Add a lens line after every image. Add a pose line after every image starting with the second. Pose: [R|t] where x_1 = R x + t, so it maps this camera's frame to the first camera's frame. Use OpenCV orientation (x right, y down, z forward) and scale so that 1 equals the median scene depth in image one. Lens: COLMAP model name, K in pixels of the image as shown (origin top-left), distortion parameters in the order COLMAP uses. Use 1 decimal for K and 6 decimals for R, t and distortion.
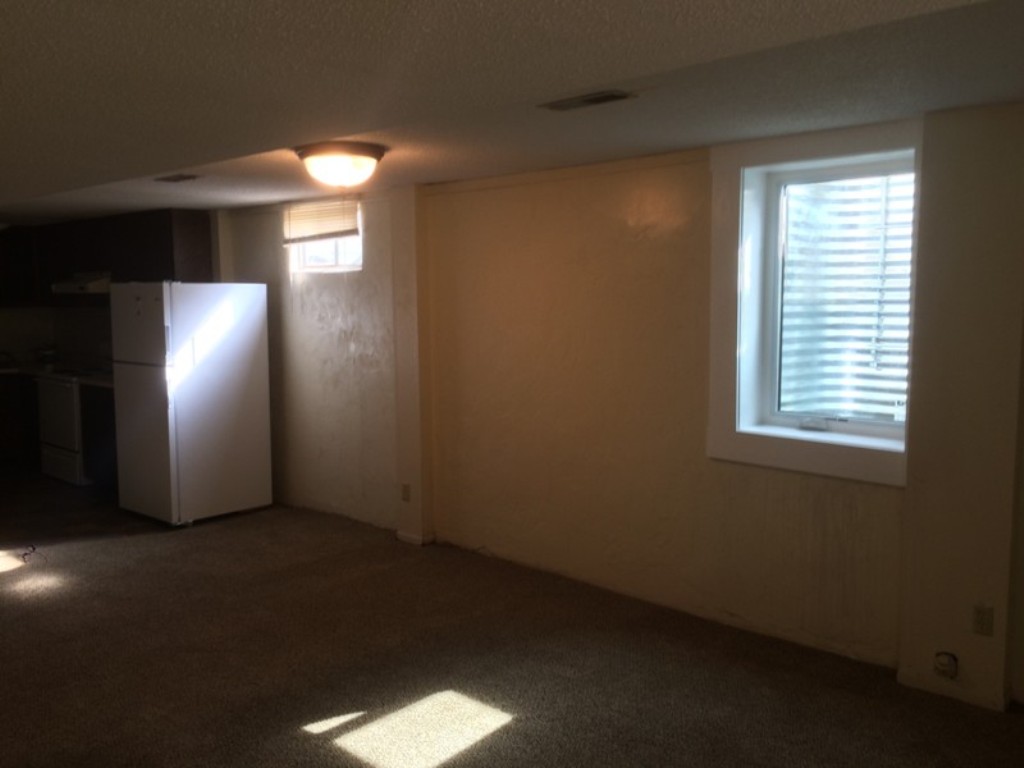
lens RADIAL K [[856.2, 0, 512.0], [0, 856.2, 384.0], [0, 0, 1]] dist [0.006310, 0.002207]
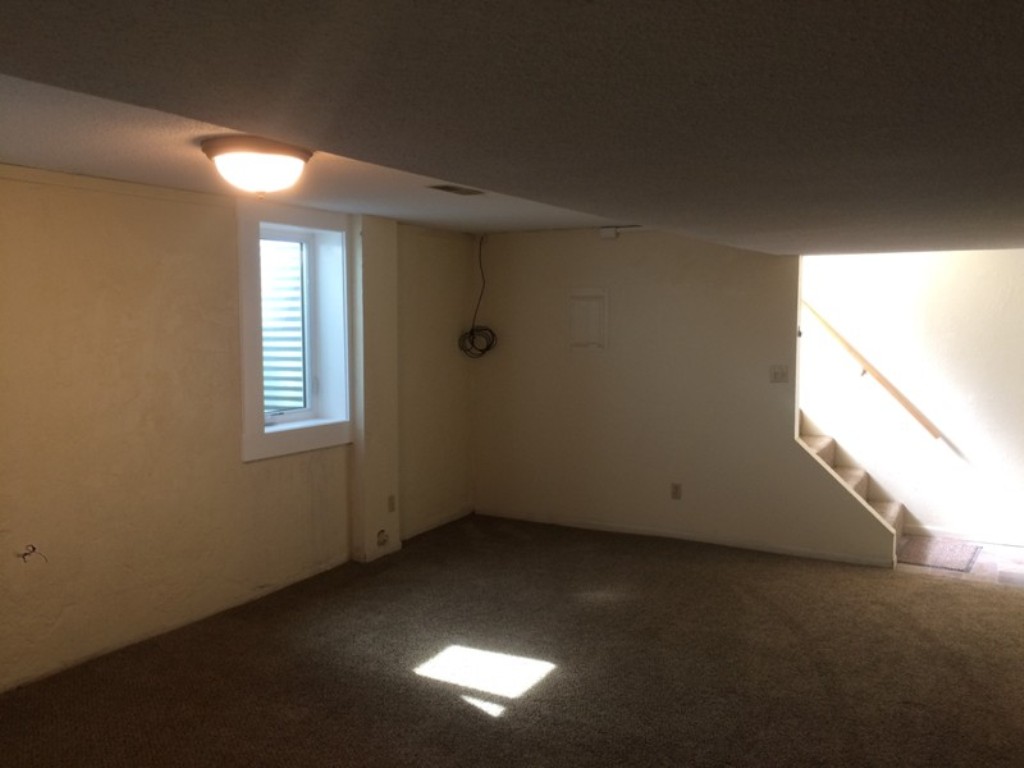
lens RADIAL K [[856.2, 0, 512.0], [0, 856.2, 384.0], [0, 0, 1]] dist [0.006310, 0.002207]
pose [[-0.247525, -0.065102, 0.966692, -1.170566], [0.098538, 0.990875, 0.091962, -0.107989], [-0.963858, 0.118018, -0.238852, 1.096216]]
